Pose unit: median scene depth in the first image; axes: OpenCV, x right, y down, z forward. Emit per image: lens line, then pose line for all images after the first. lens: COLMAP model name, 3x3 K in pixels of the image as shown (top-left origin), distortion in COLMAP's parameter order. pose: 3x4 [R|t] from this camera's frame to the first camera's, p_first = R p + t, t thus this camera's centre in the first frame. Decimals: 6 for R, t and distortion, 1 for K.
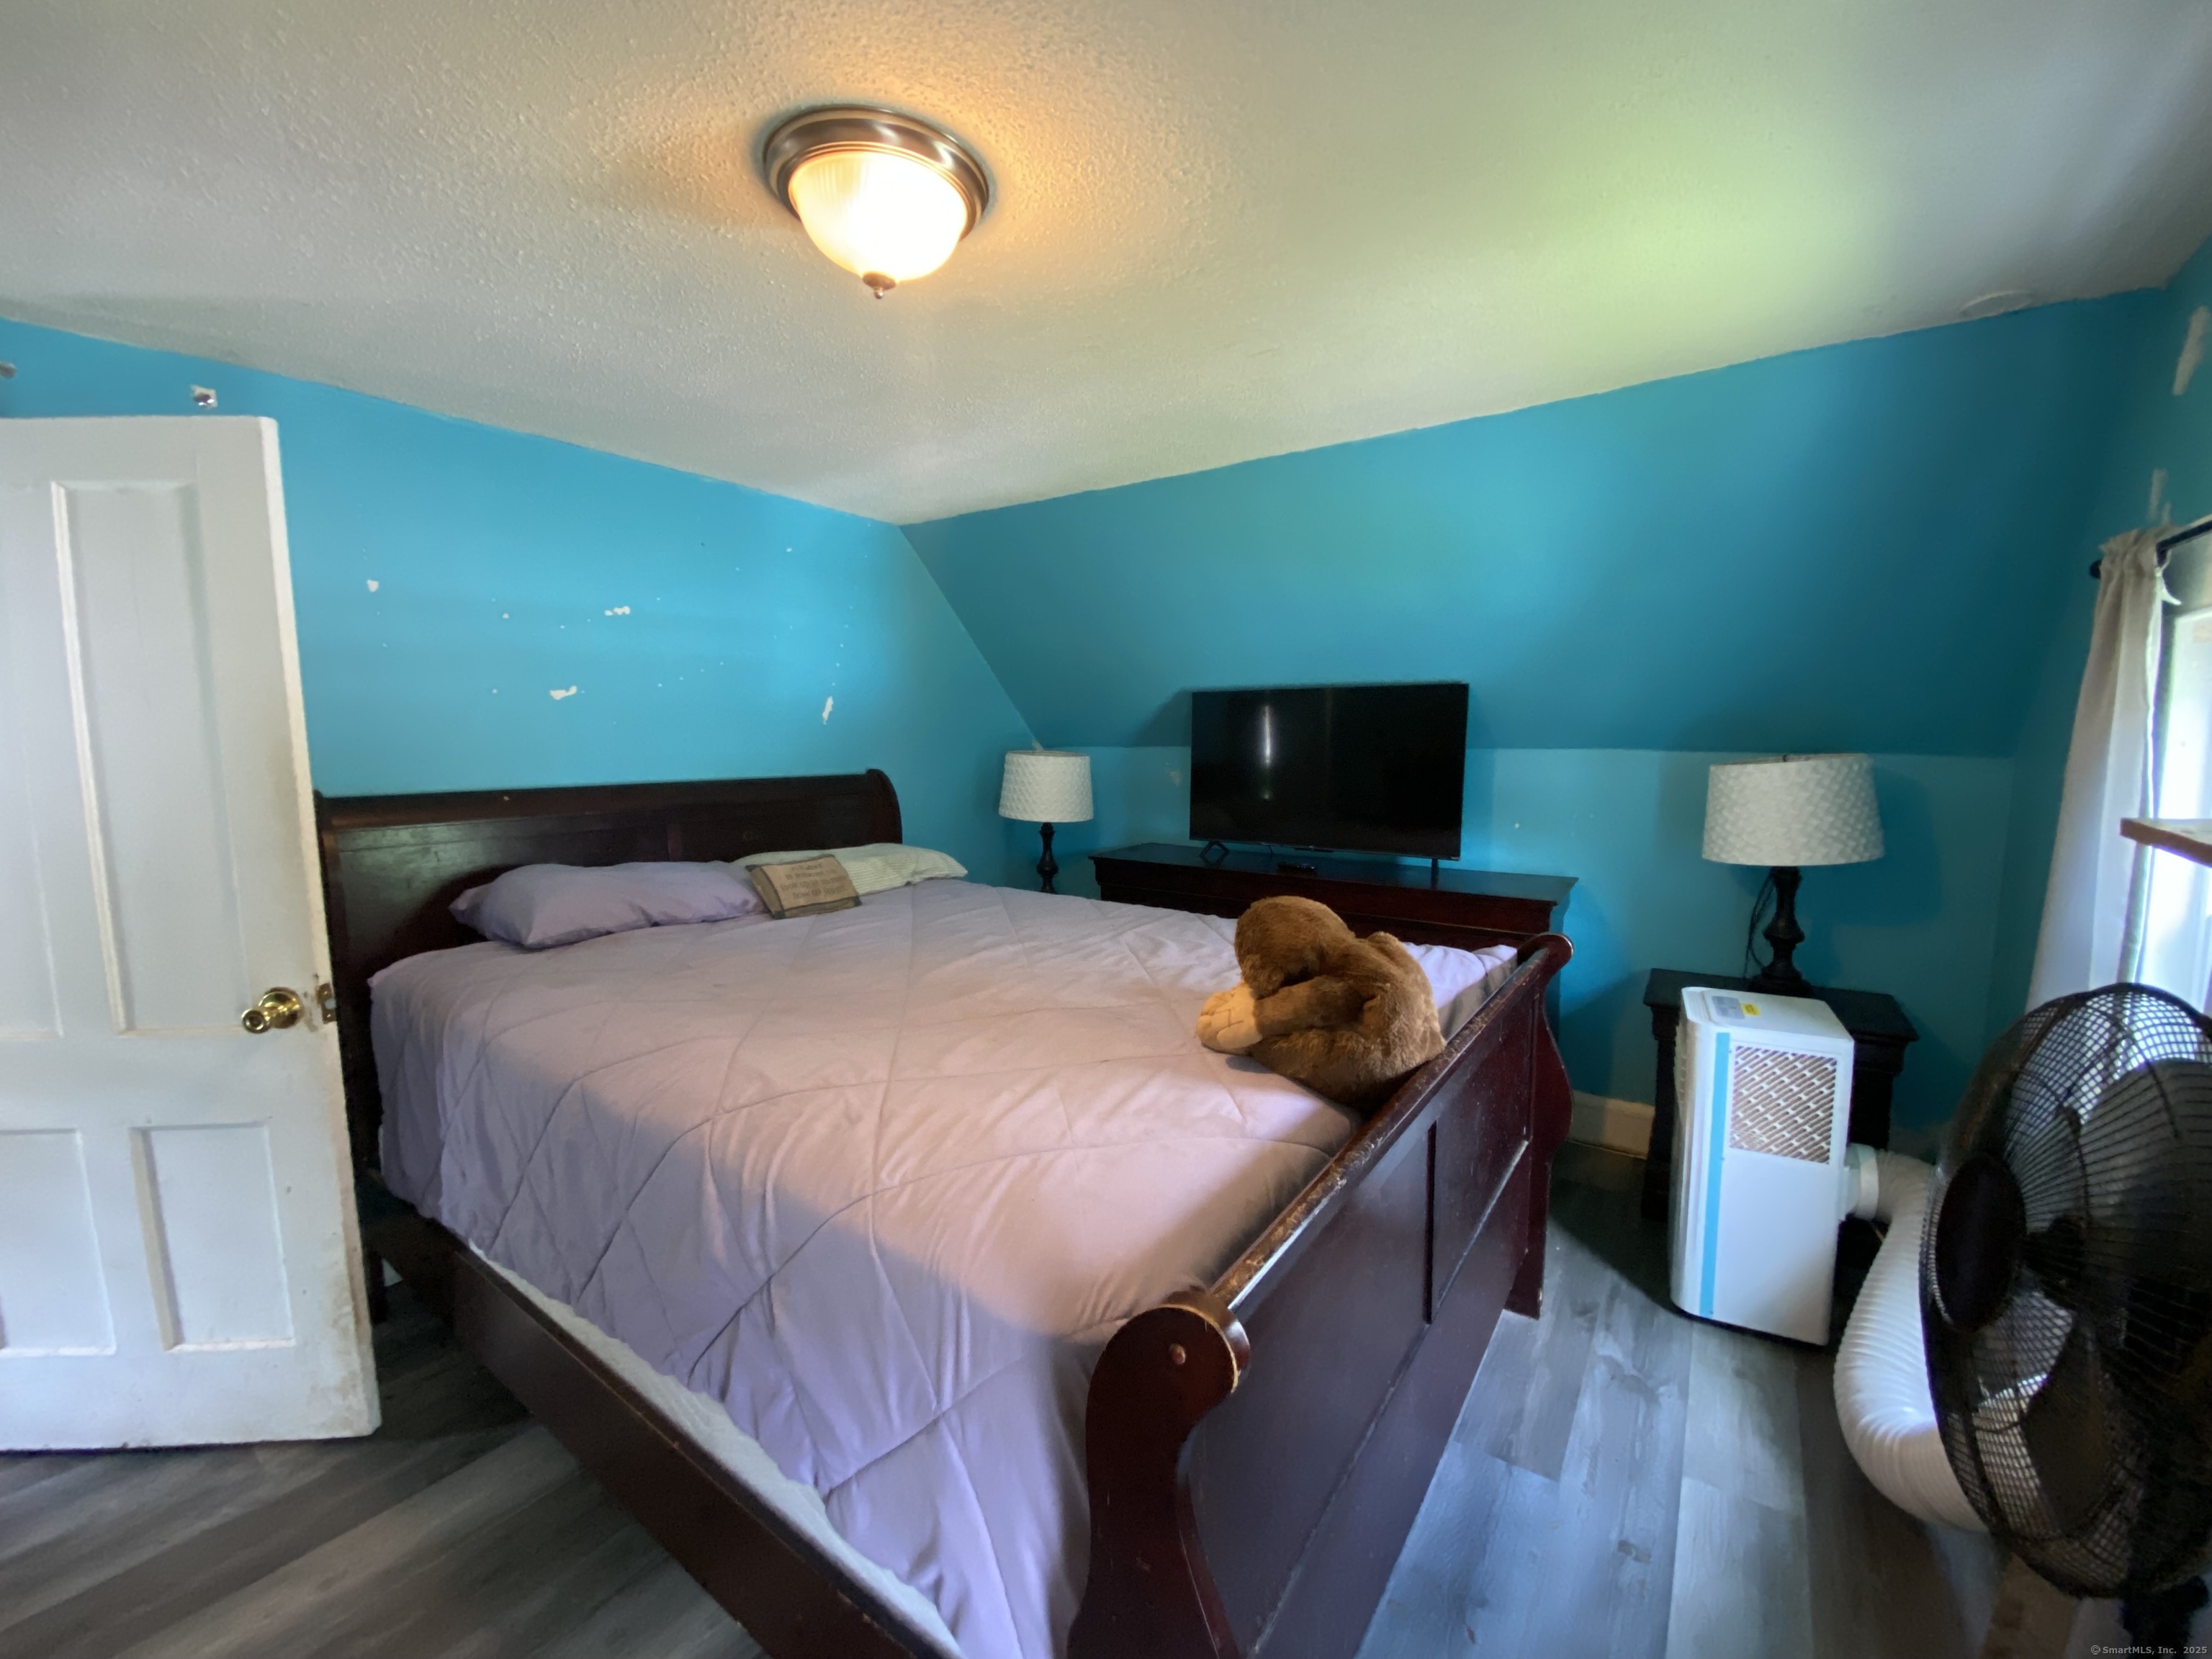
lens RADIAL K [[902.6, 0, 1102.6], [0, 902.6, 848.6], [0, 0, 1]] dist [0.001178, -0.000050]
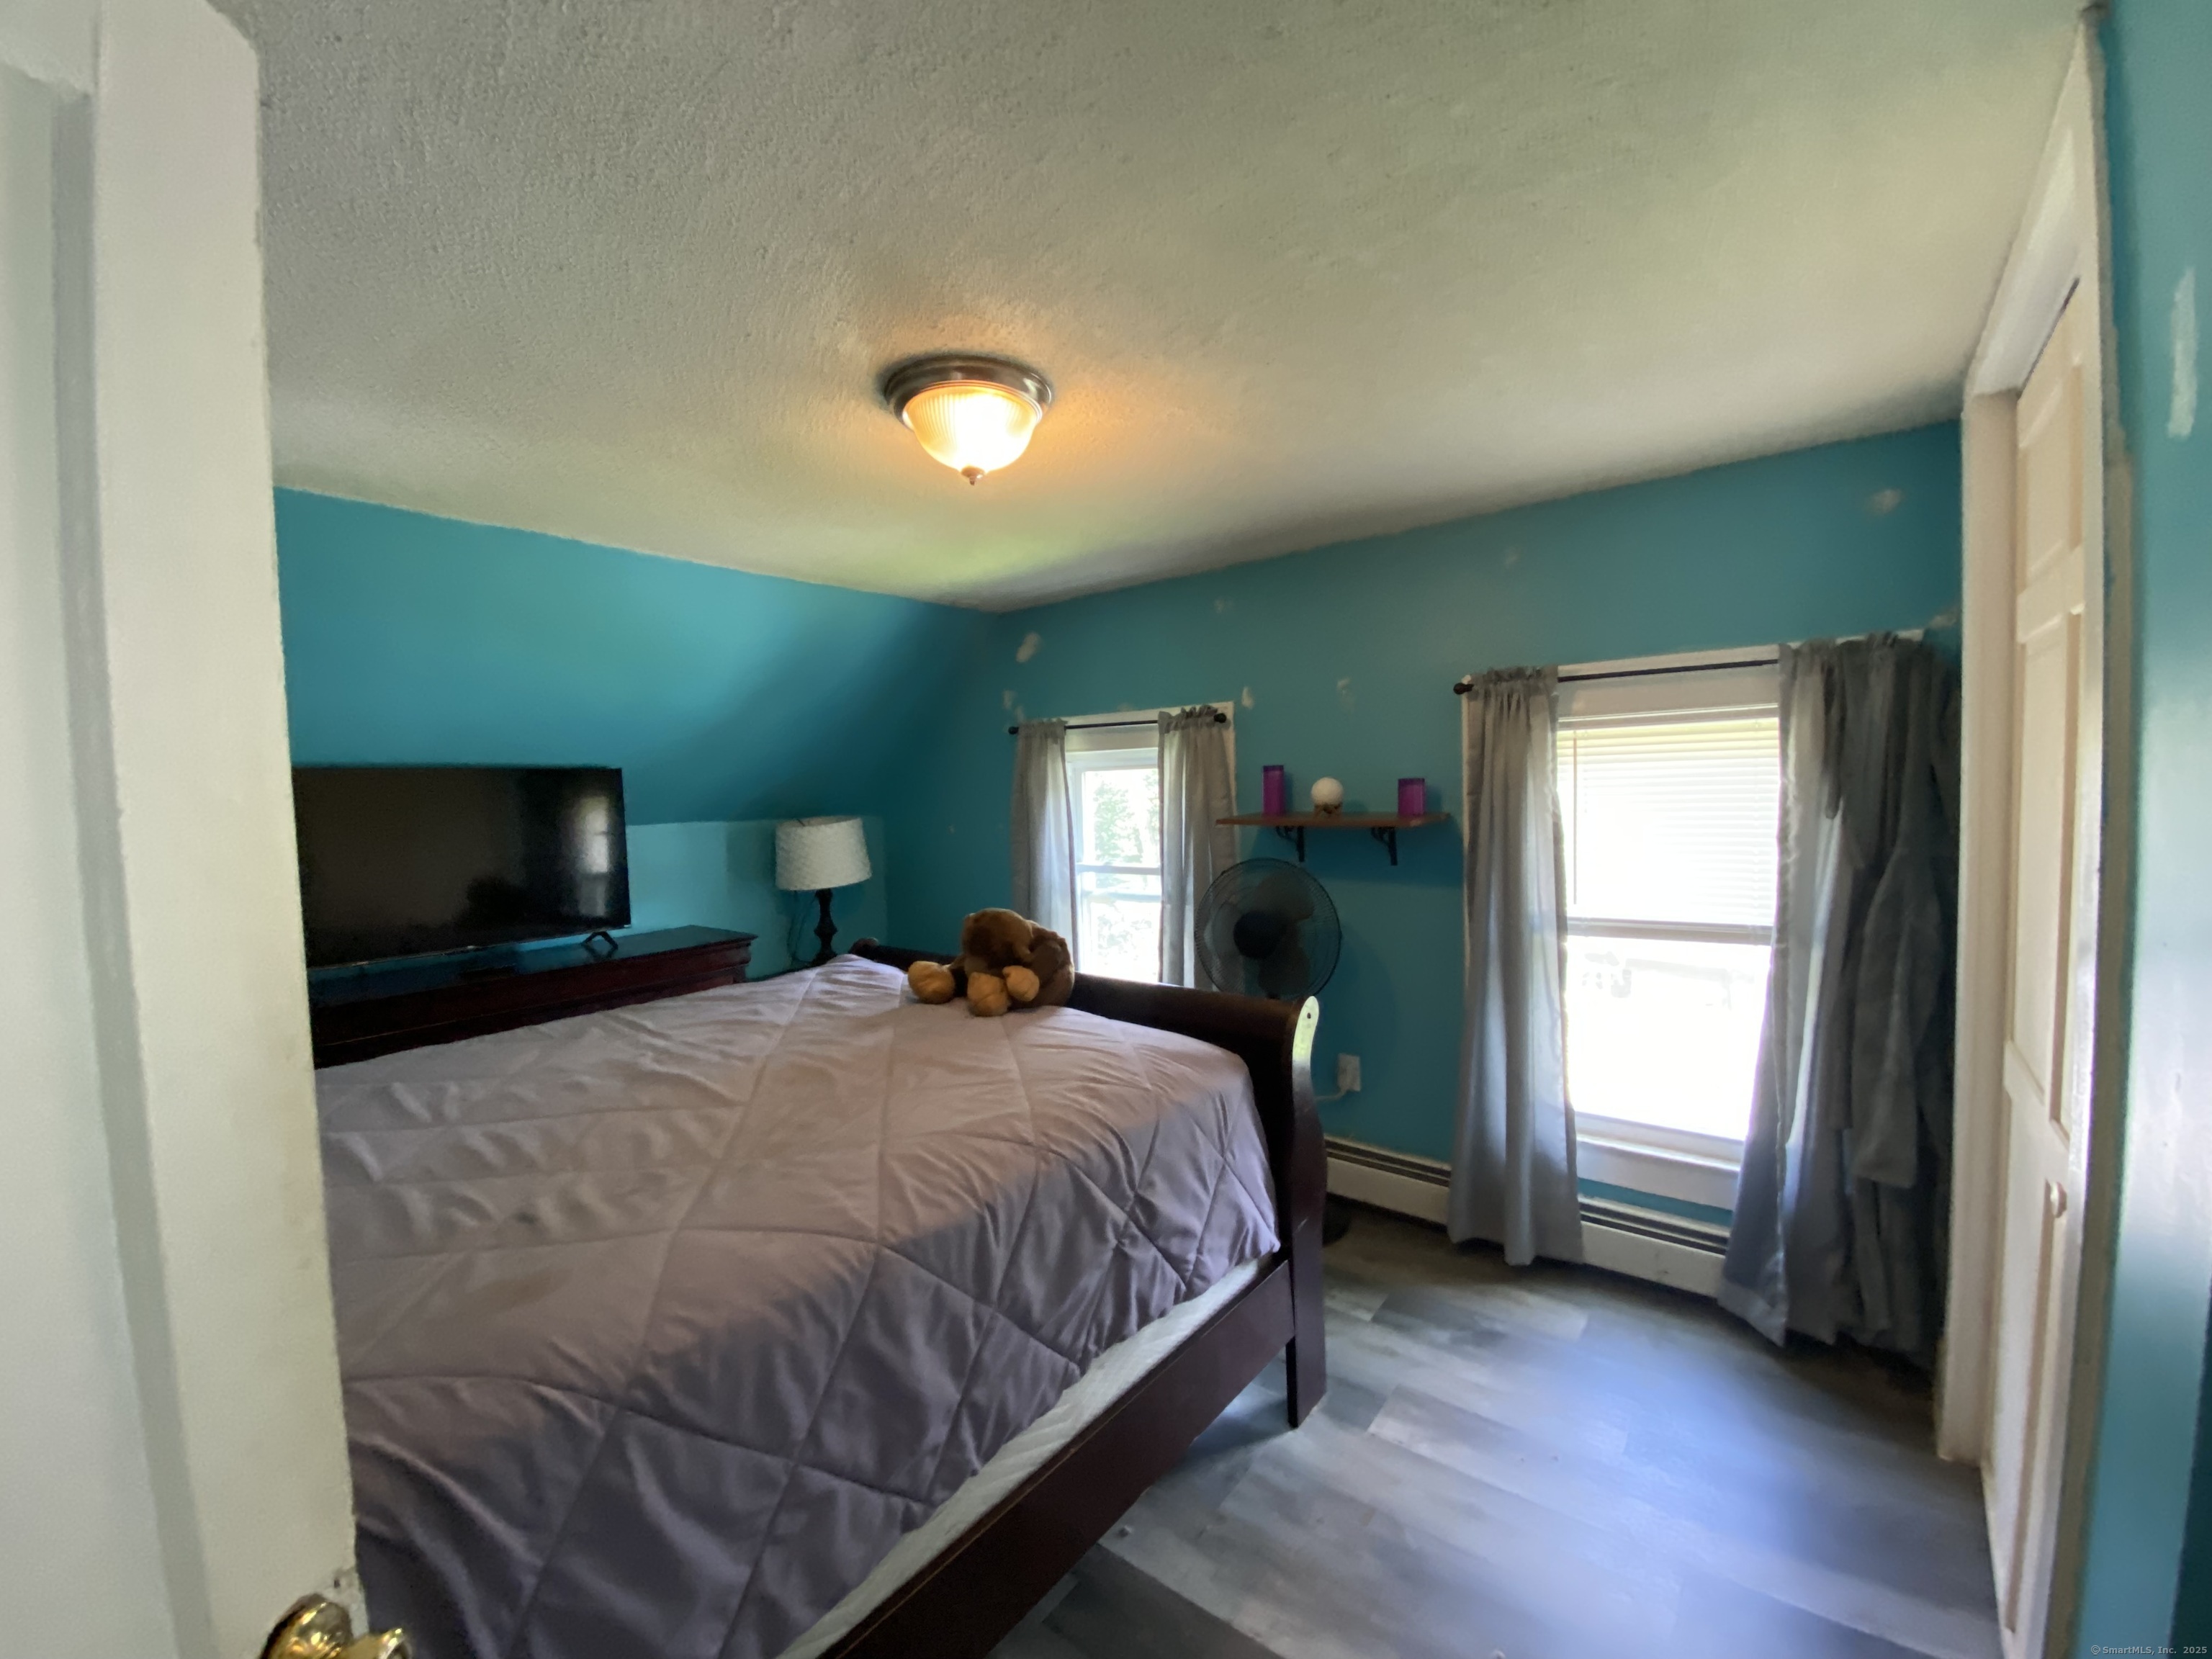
lens RADIAL K [[902.6, 0, 1103.6], [0, 902.6, 822.5], [0, 0, 1]] dist [0.001178, -0.000050]
pose [[0.050321, -0.037242, 0.998038, -0.814006], [0.159644, 0.986755, 0.028772, -0.063479], [-0.985891, 0.157883, 0.055600, 0.428360]]
